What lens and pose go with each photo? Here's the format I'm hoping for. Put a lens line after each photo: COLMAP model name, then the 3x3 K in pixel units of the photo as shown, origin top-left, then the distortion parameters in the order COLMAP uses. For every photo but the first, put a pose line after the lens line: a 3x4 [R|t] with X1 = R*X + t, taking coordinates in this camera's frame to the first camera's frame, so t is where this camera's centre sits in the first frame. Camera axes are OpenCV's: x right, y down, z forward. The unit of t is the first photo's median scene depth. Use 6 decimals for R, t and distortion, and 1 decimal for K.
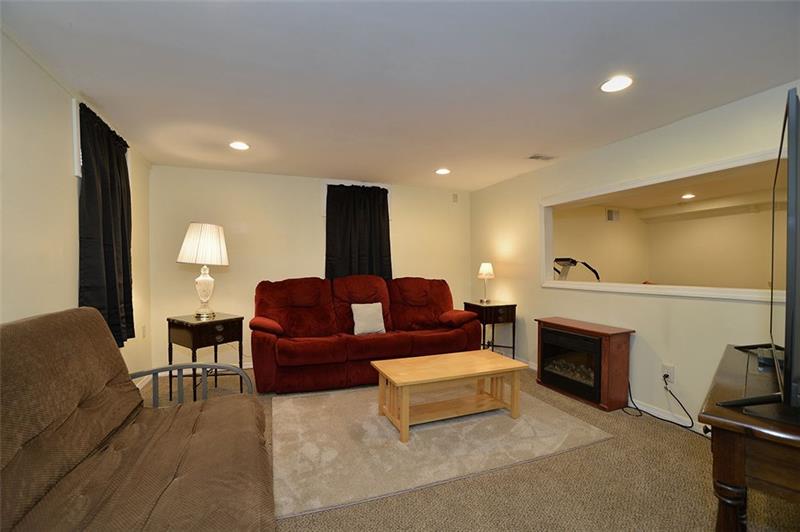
lens RADIAL K [[353.9, 0, 398.3], [0, 353.9, 267.0], [0, 0, 1]] dist [-0.066932, 0.021999]
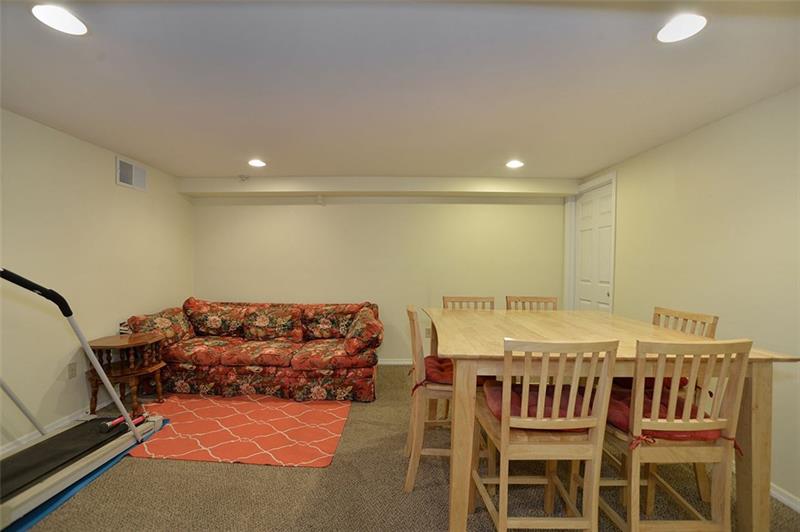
lens RADIAL K [[353.9, 0, 398.3], [0, 353.9, 267.0], [0, 0, 1]] dist [-0.066932, 0.021999]
pose [[0.368297, 0.004546, 0.929697, 0.314308], [0.004279, 0.999969, -0.006585, -0.007268], [-0.929698, 0.006404, 0.368267, 0.473028]]
